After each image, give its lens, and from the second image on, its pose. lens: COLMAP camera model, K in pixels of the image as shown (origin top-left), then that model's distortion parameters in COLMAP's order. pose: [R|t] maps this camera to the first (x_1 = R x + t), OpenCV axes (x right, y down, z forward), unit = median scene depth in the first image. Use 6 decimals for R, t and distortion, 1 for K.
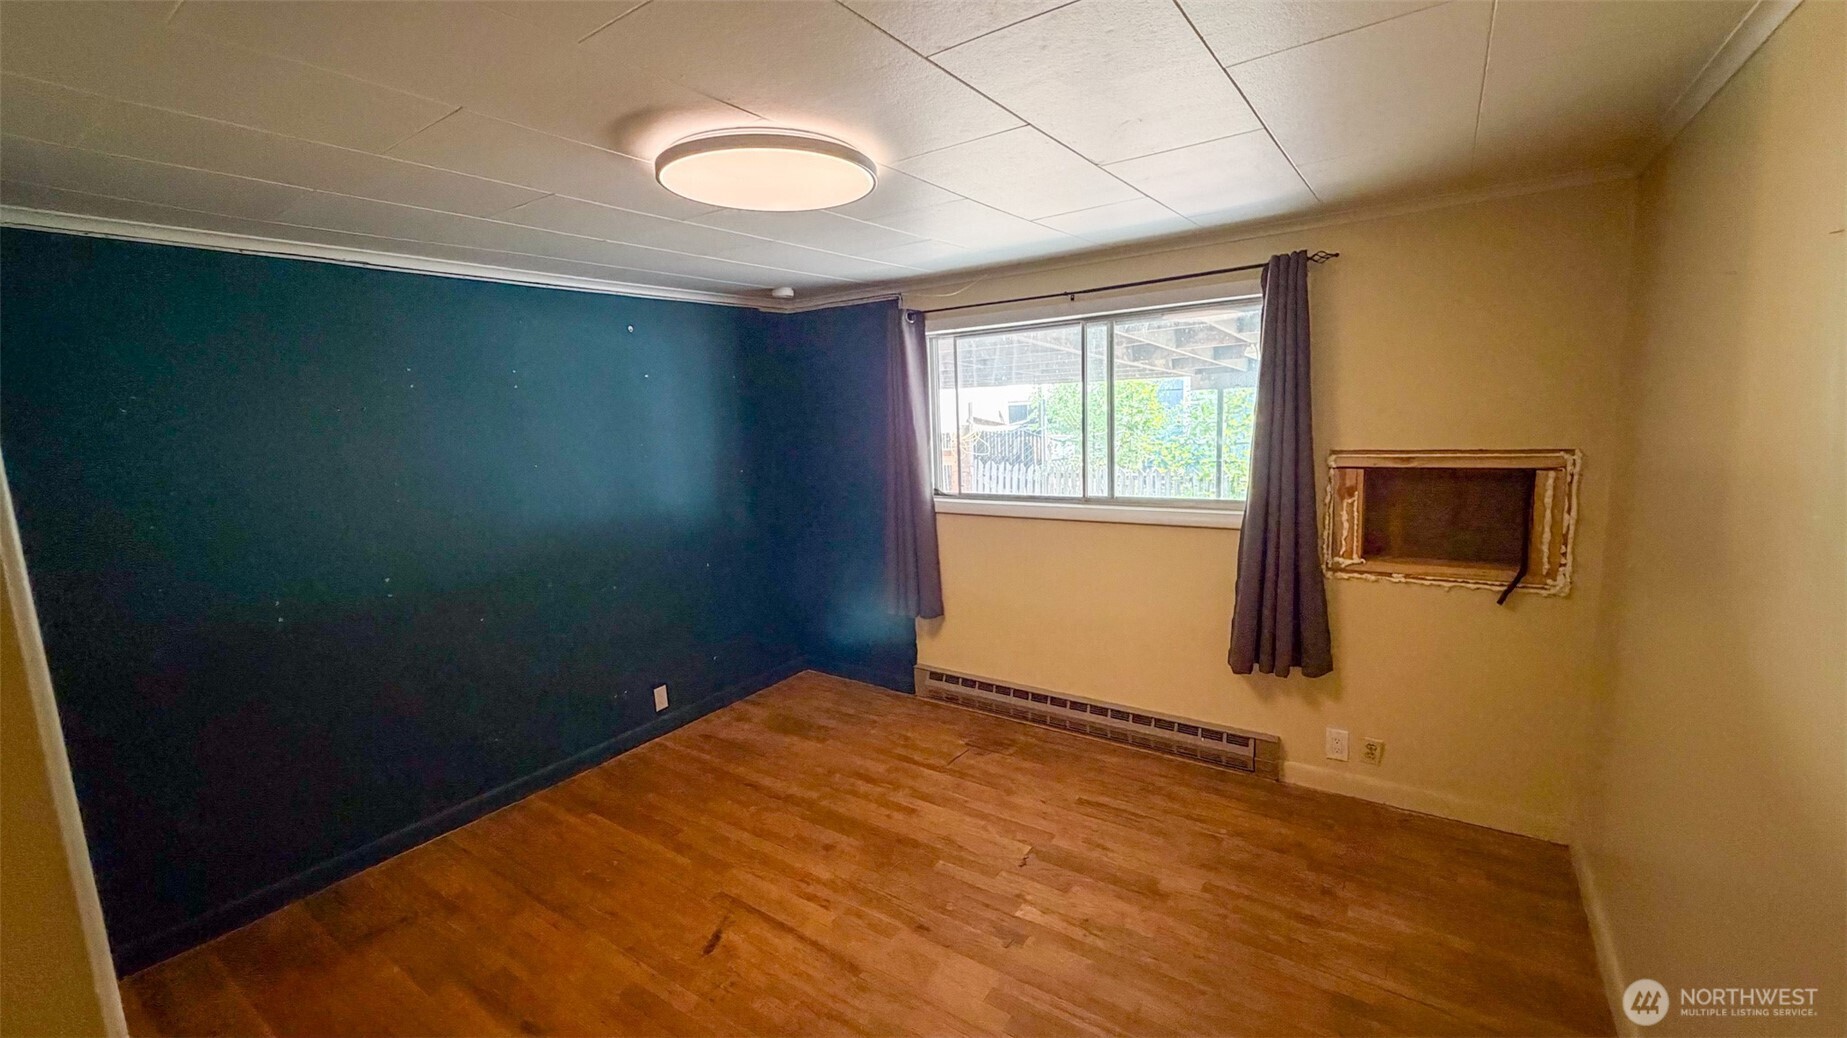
lens RADIAL K [[736.9, 0, 928.6], [0, 736.9, 515.6], [0, 0, 1]] dist [-0.000886, 0.000470]
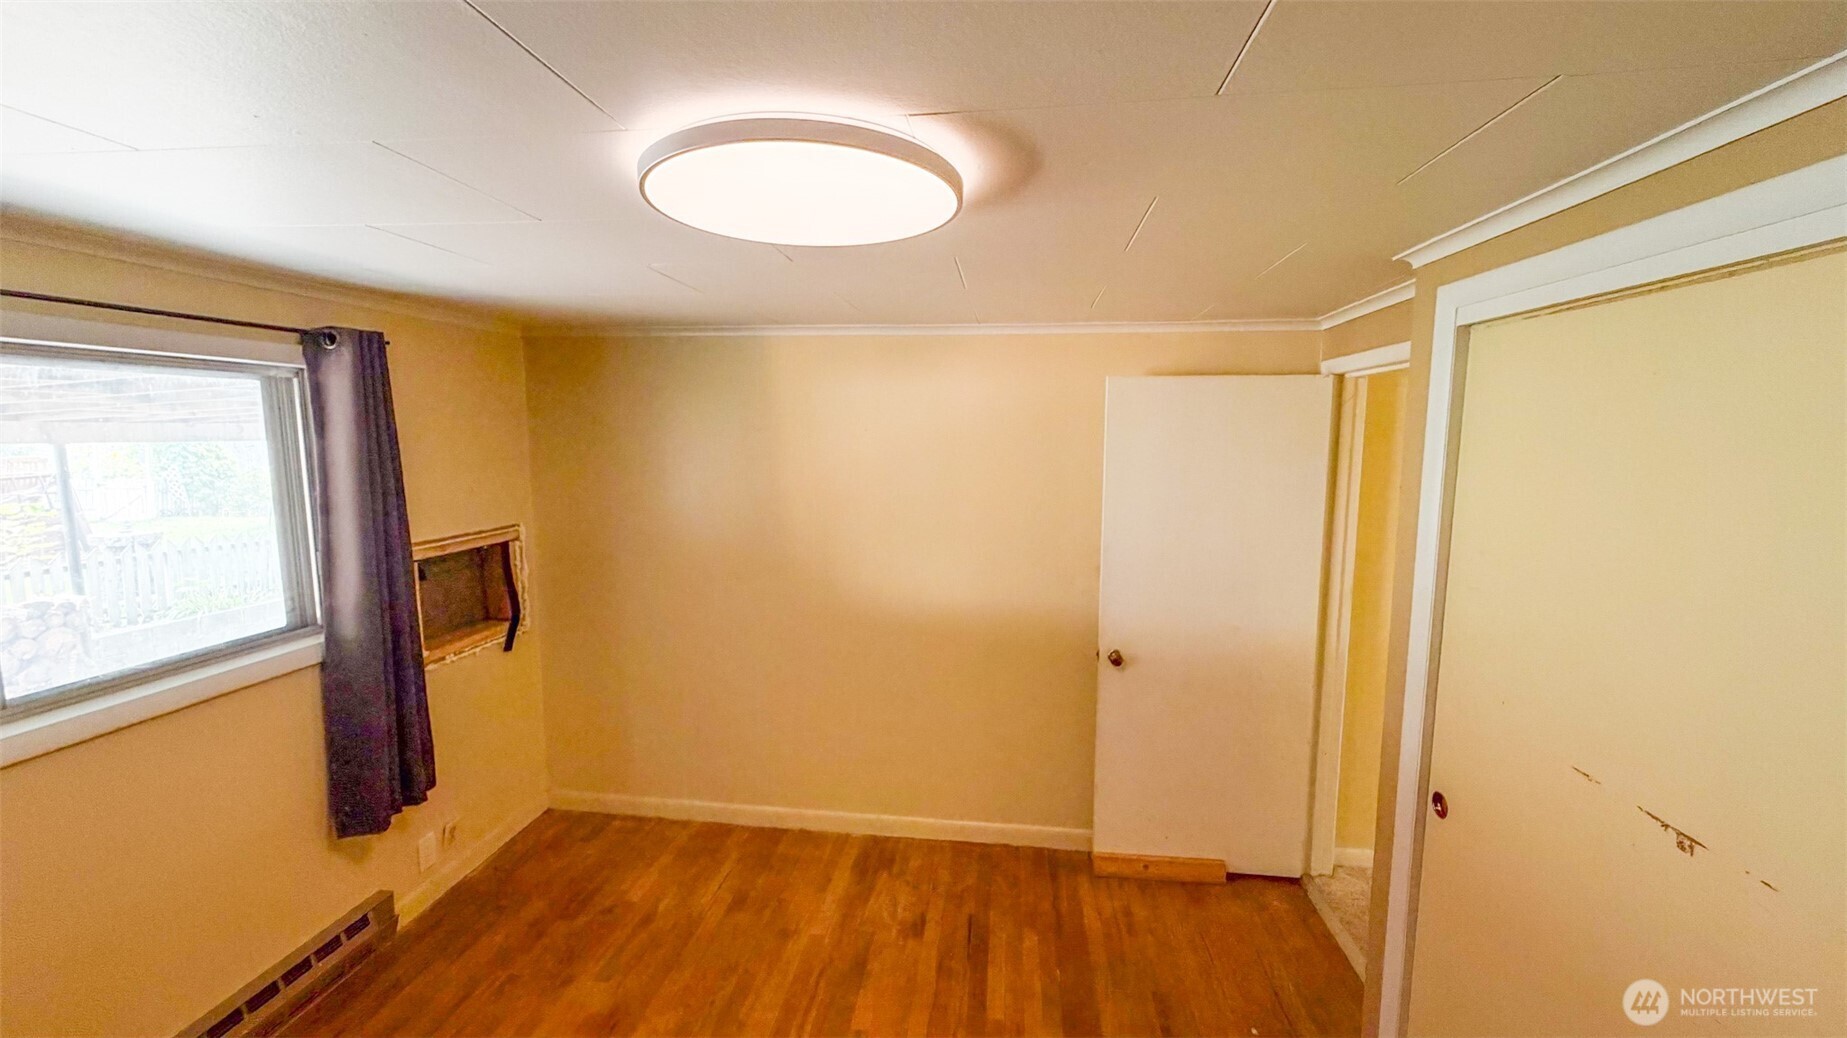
lens RADIAL K [[736.9, 0, 922.8], [0, 736.9, 517.6], [0, 0, 1]] dist [-0.000886, 0.000470]
pose [[-0.454461, -0.067323, 0.888219, -0.597029], [0.138597, 0.979652, 0.145167, -0.173896], [-0.879918, 0.189077, -0.435883, 0.836102]]
